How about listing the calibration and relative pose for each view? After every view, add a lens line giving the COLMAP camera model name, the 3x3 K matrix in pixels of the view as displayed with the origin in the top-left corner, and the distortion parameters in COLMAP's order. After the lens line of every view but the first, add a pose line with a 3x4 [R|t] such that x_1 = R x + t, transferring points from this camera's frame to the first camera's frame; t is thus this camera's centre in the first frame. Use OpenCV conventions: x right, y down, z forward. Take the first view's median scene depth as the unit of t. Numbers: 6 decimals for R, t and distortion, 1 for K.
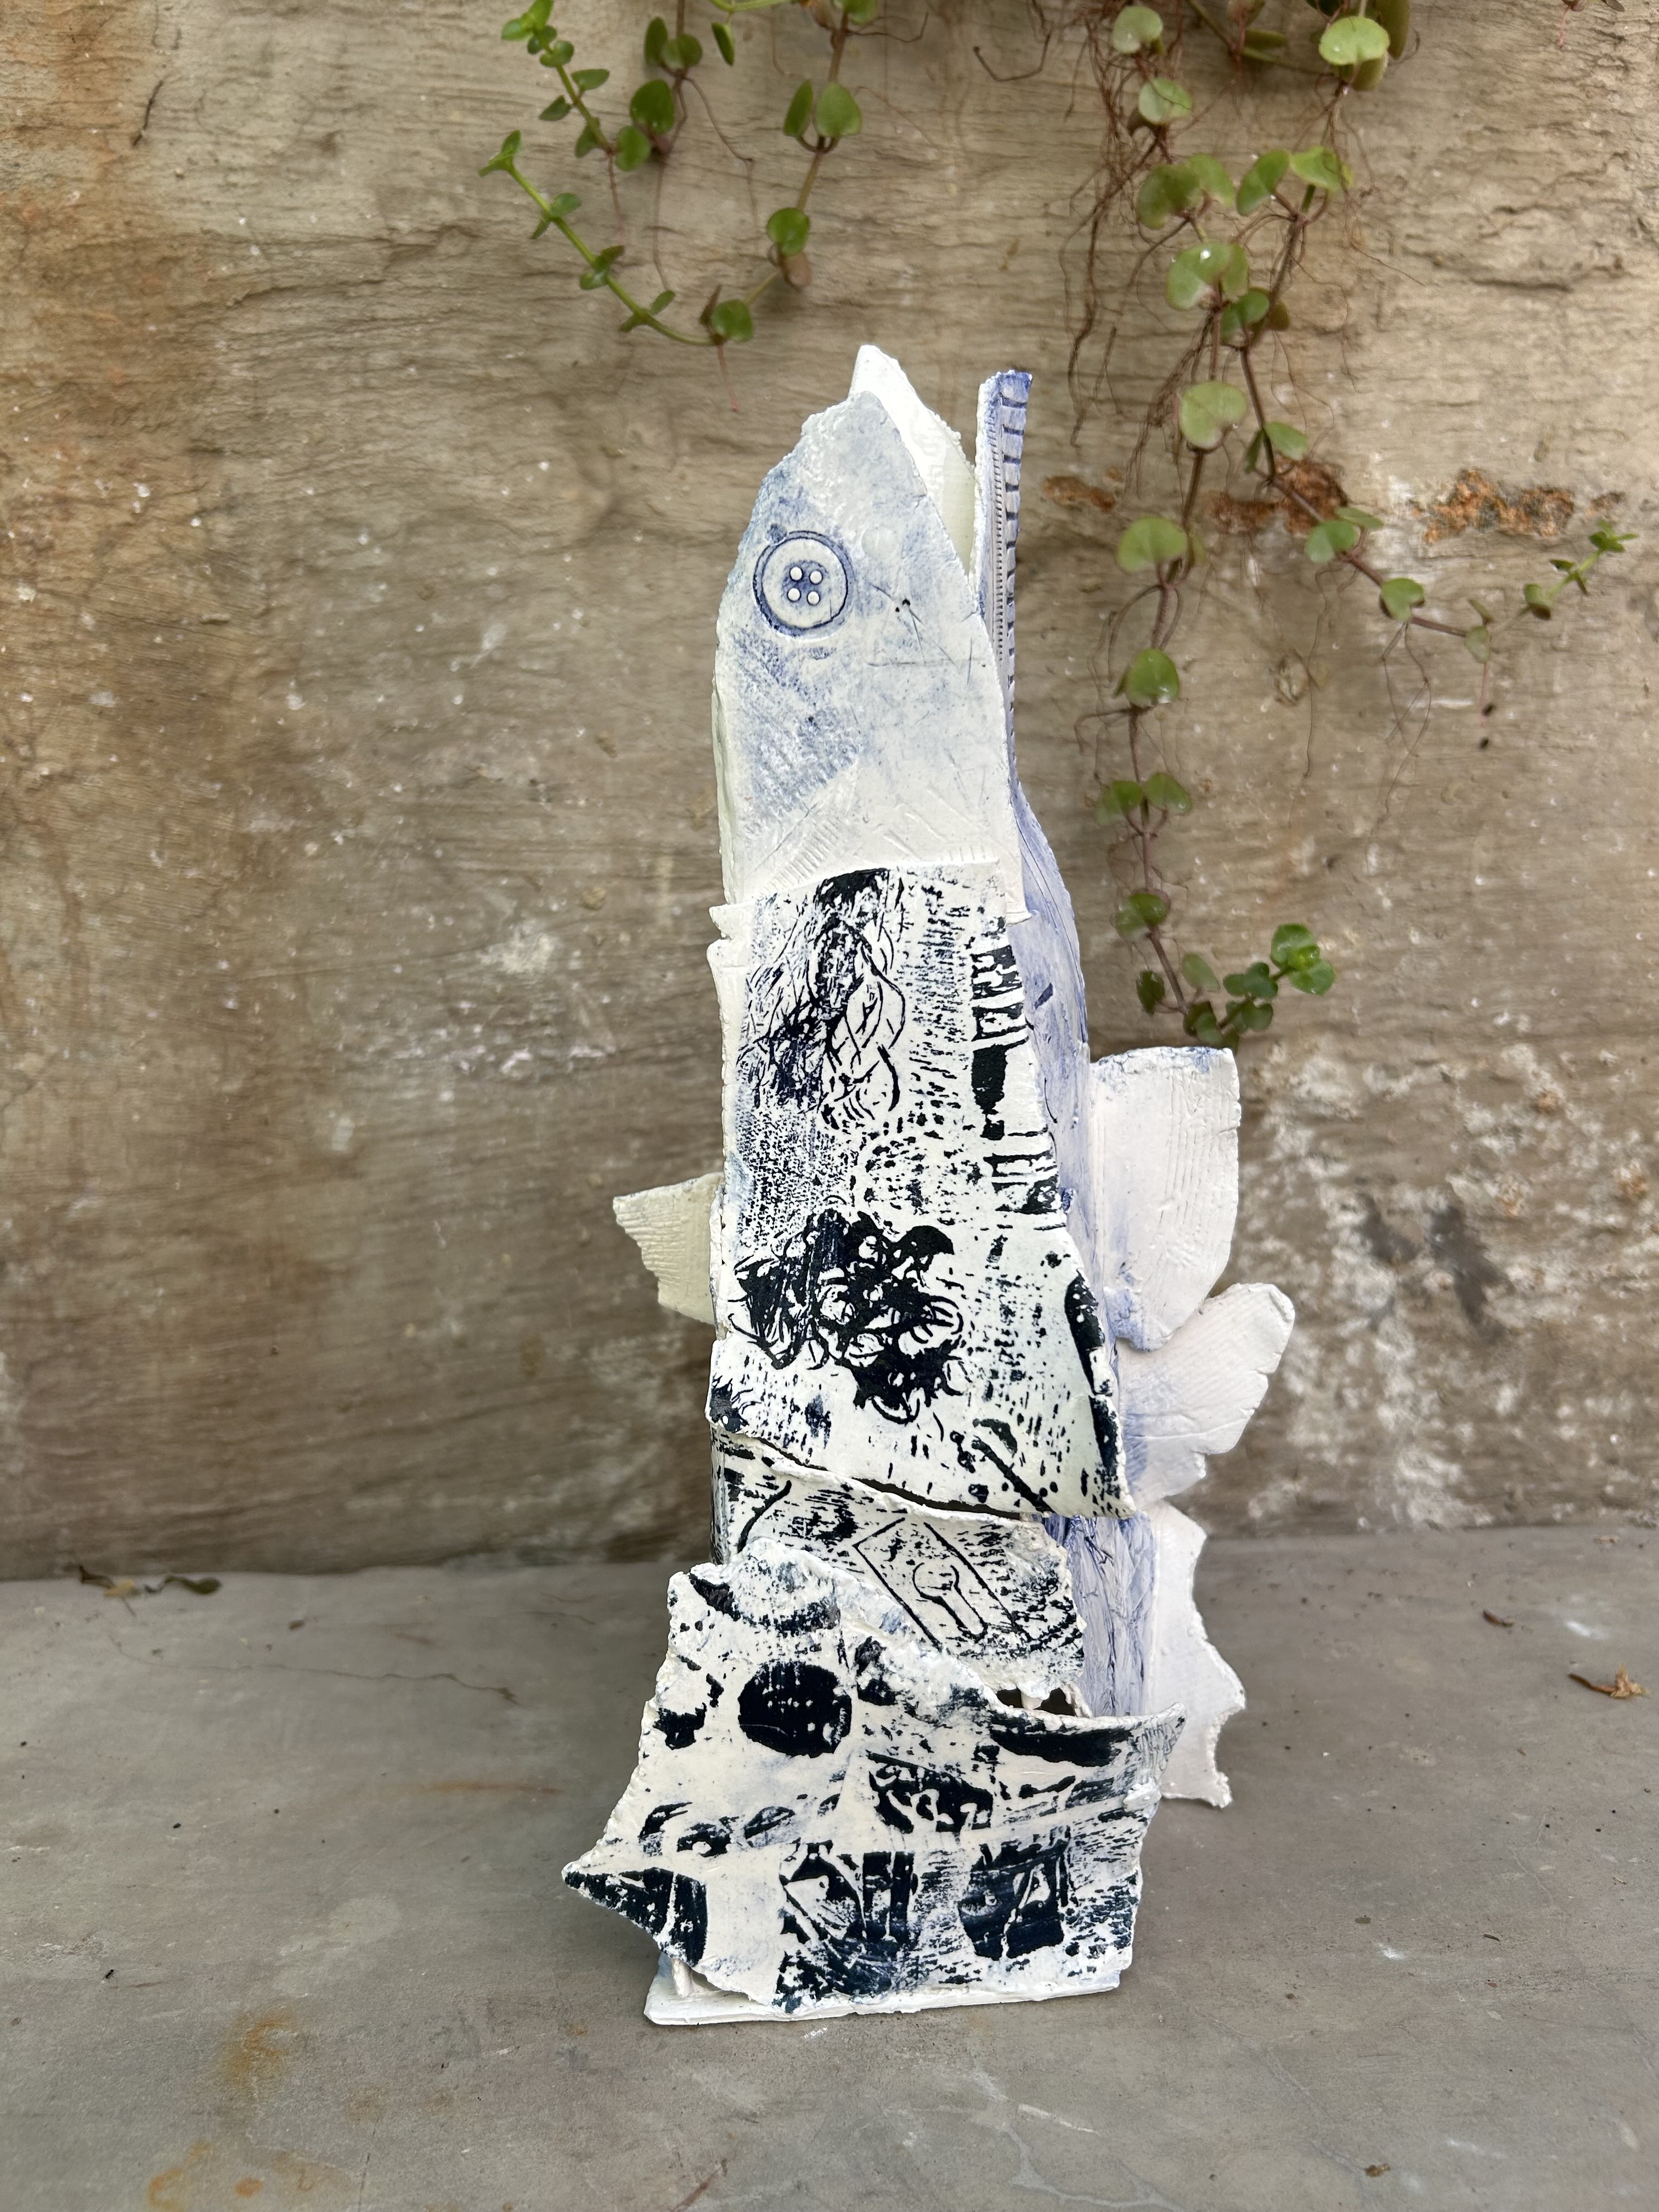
lens RADIAL K [[1716.5, 0, 832.5], [0, 1716.5, 1124.6], [0, 0, 1]] dist [0.011658, -0.030542]
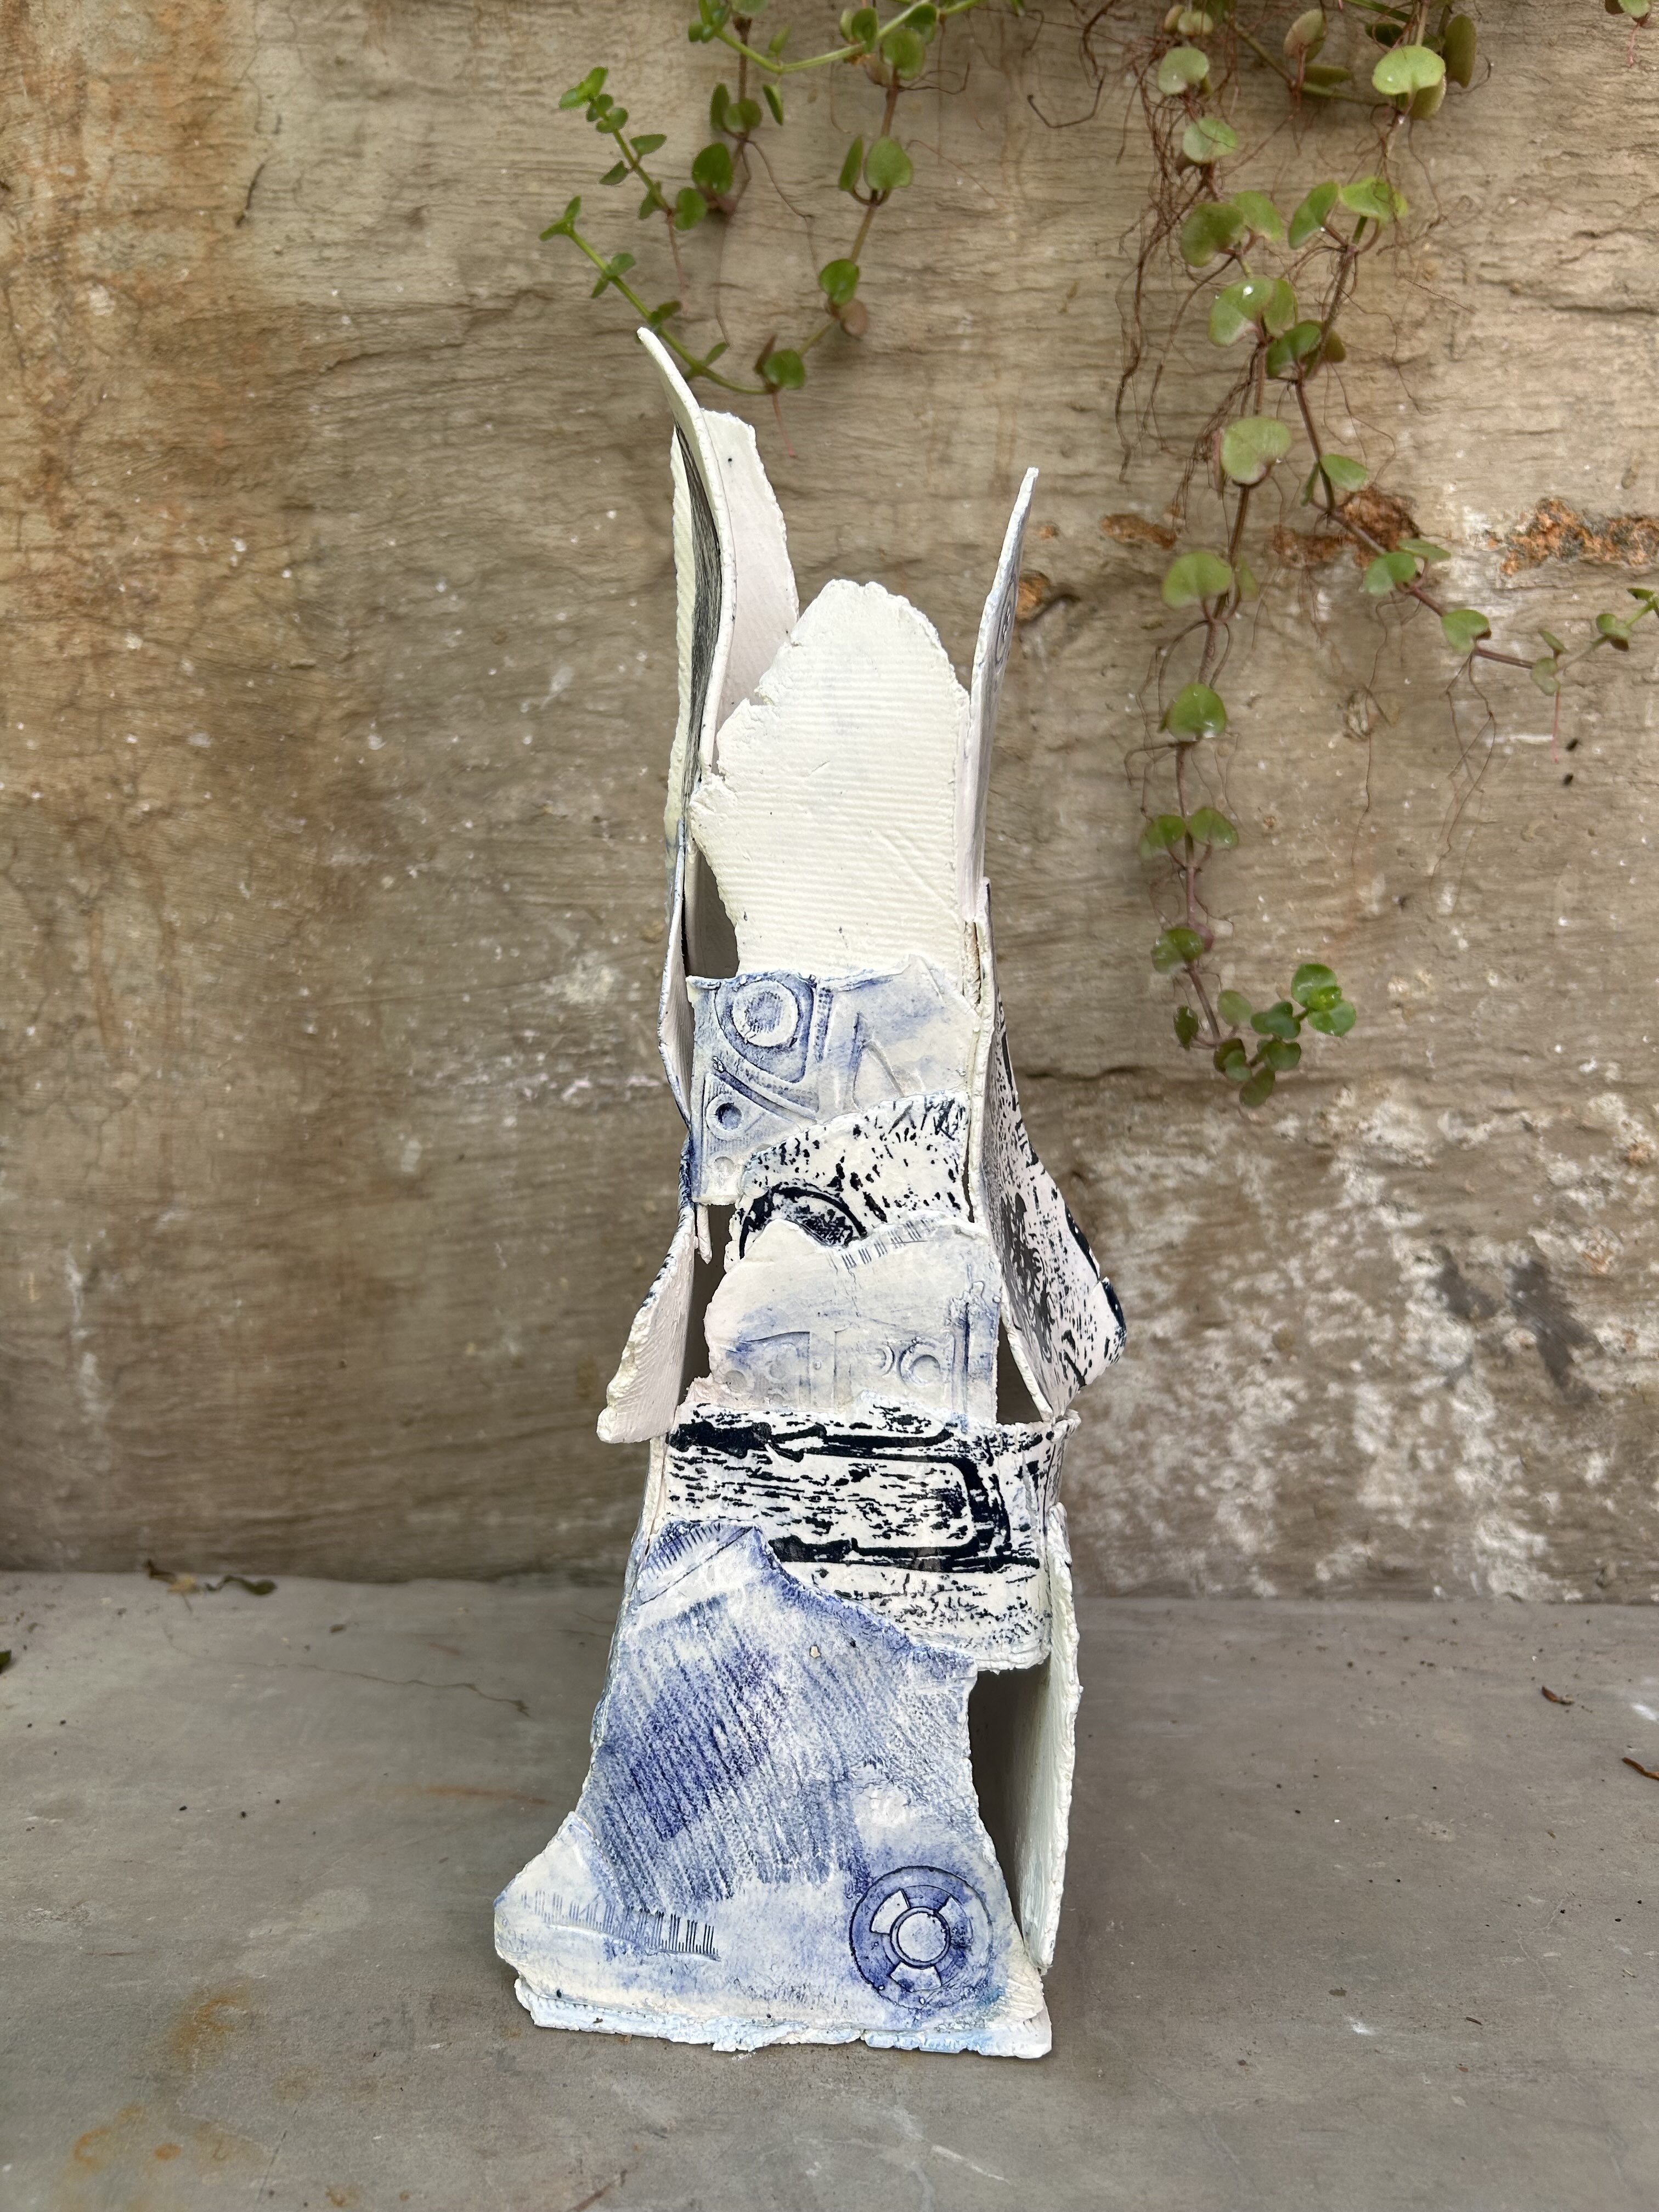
lens RADIAL K [[1716.5, 0, 823.5], [0, 1716.5, 1121.6], [0, 0, 1]] dist [0.011658, -0.030542]
pose [[0.992153, 0.021628, -0.123142, 0.090056], [-0.026261, 0.999002, -0.036120, 0.015724], [0.122238, 0.039071, 0.991732, 0.001773]]
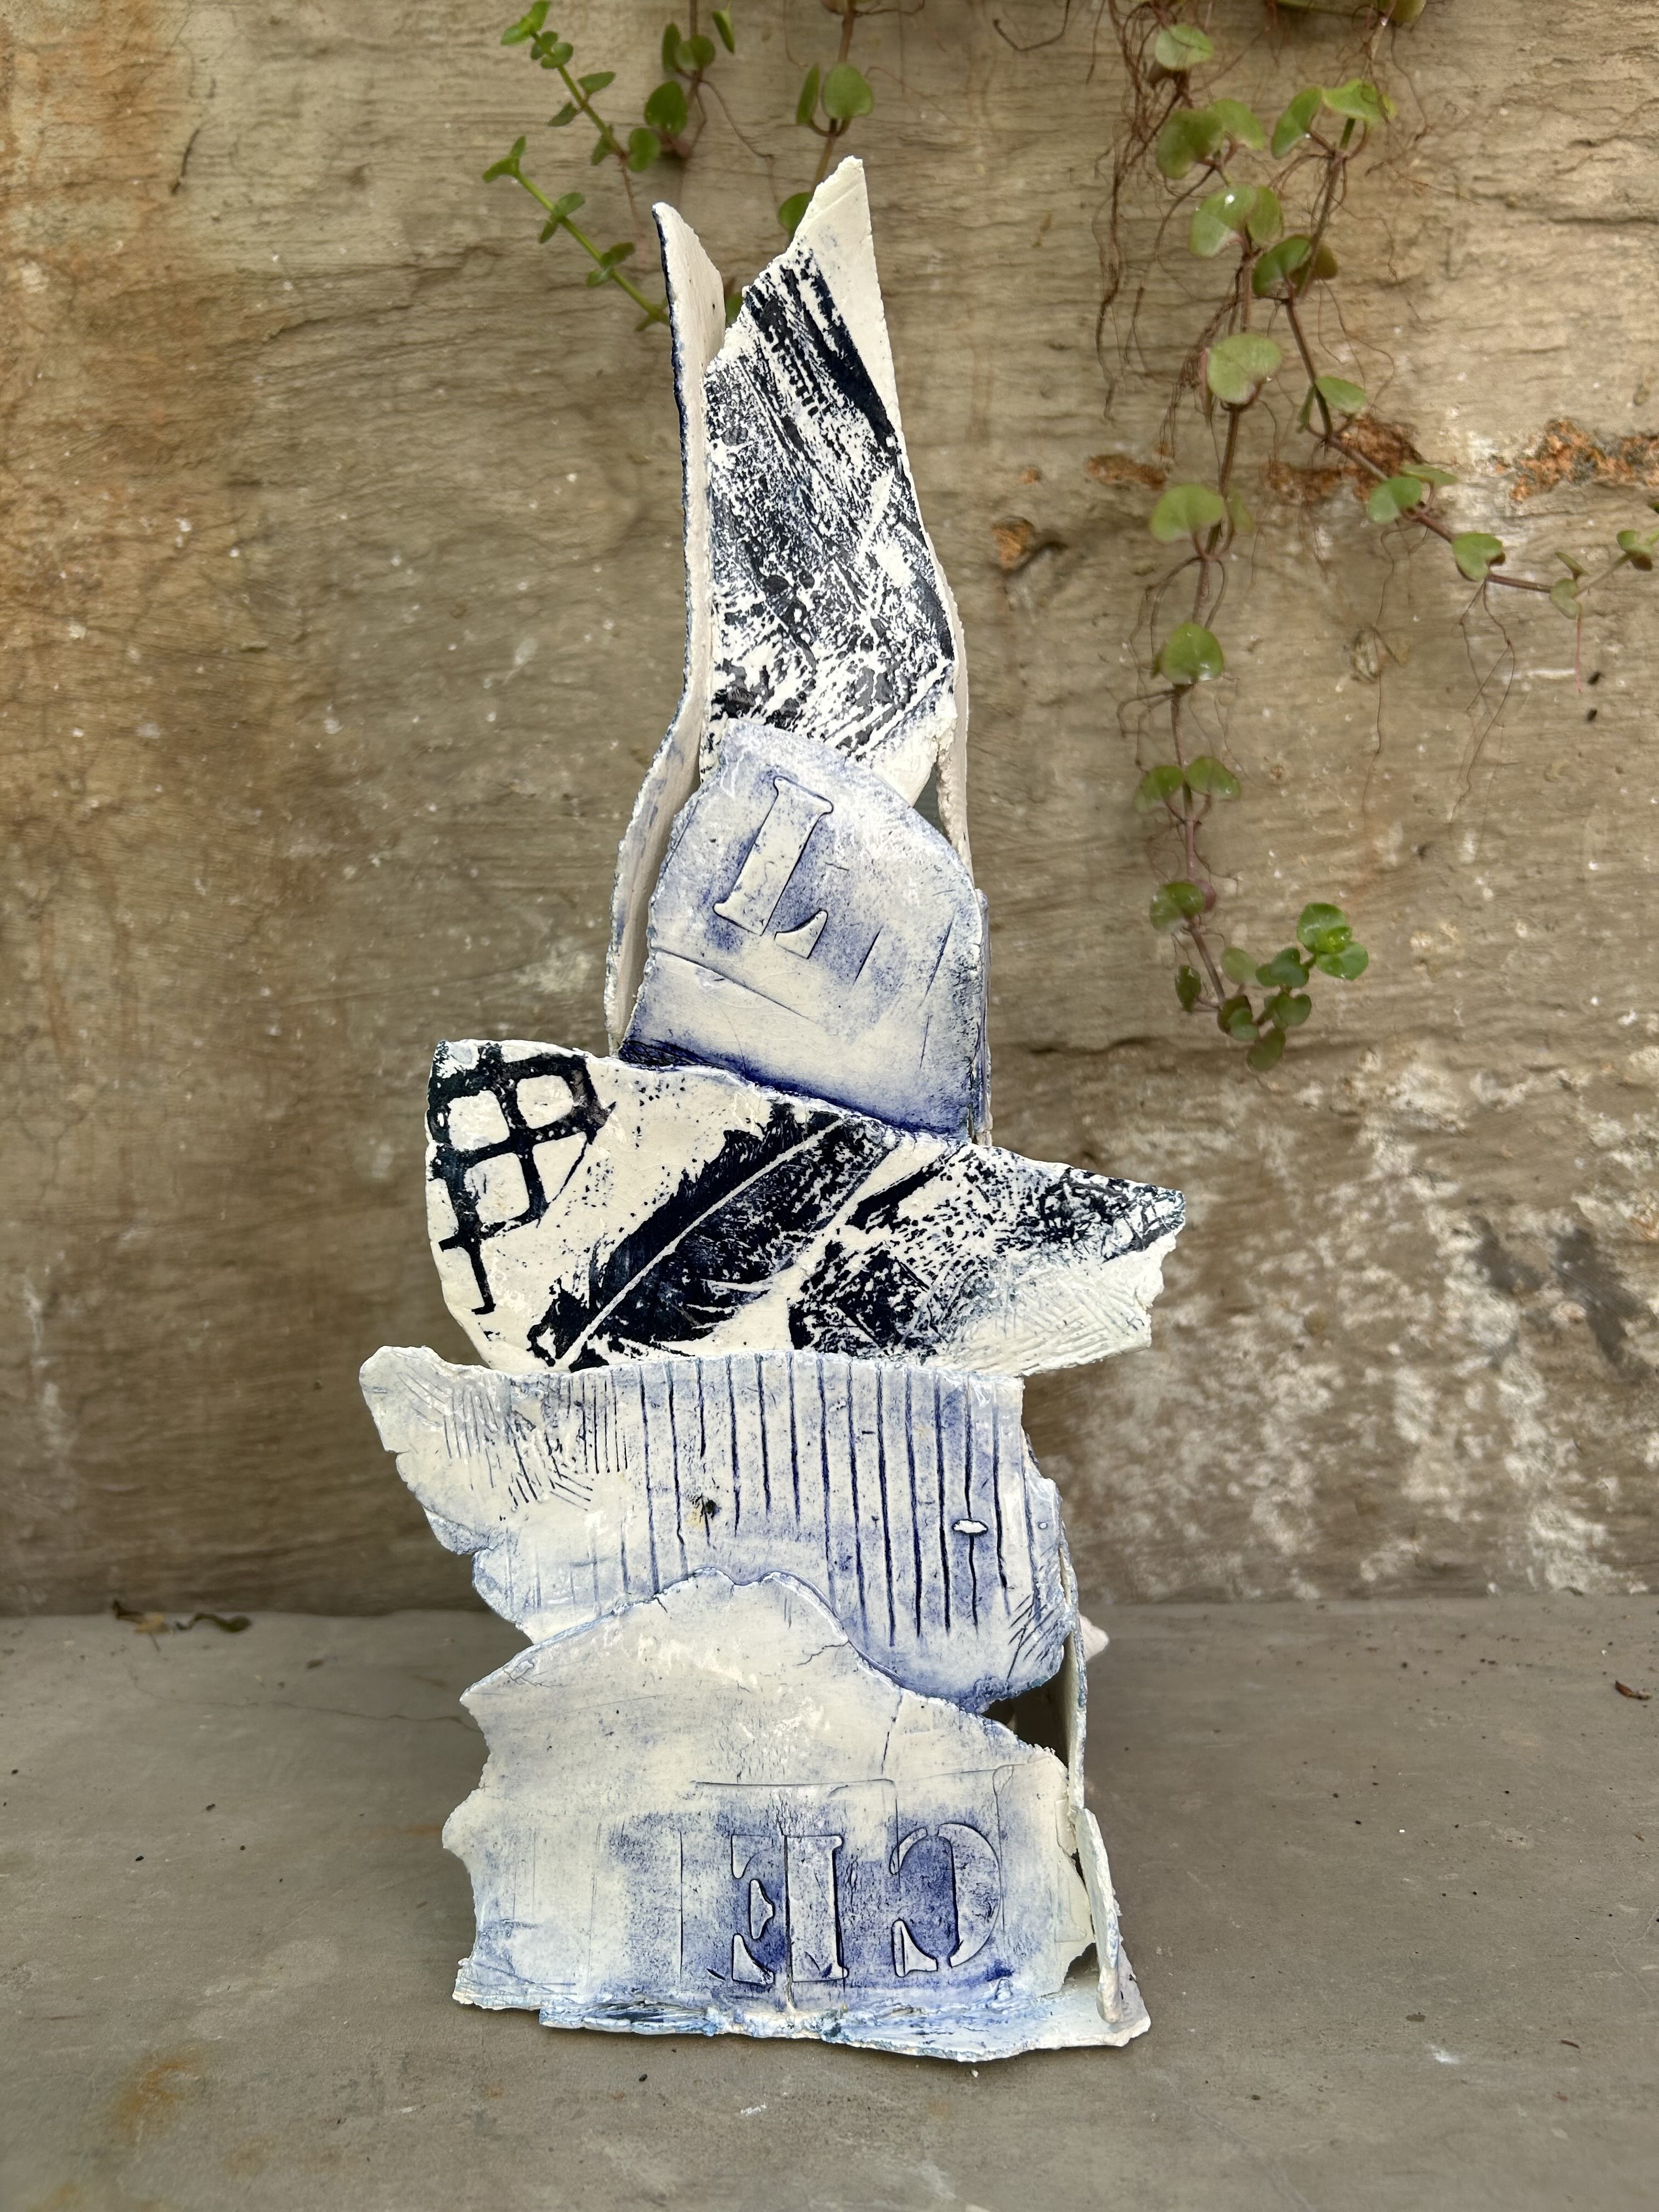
lens RADIAL K [[1716.5, 0, 817.5], [0, 1716.5, 1121.3], [0, 0, 1]] dist [0.011658, -0.030542]
pose [[0.991099, -0.017529, -0.131965, 0.091610], [0.008853, 0.997777, -0.066049, 0.050152], [0.132829, 0.064292, 0.989052, 0.062128]]
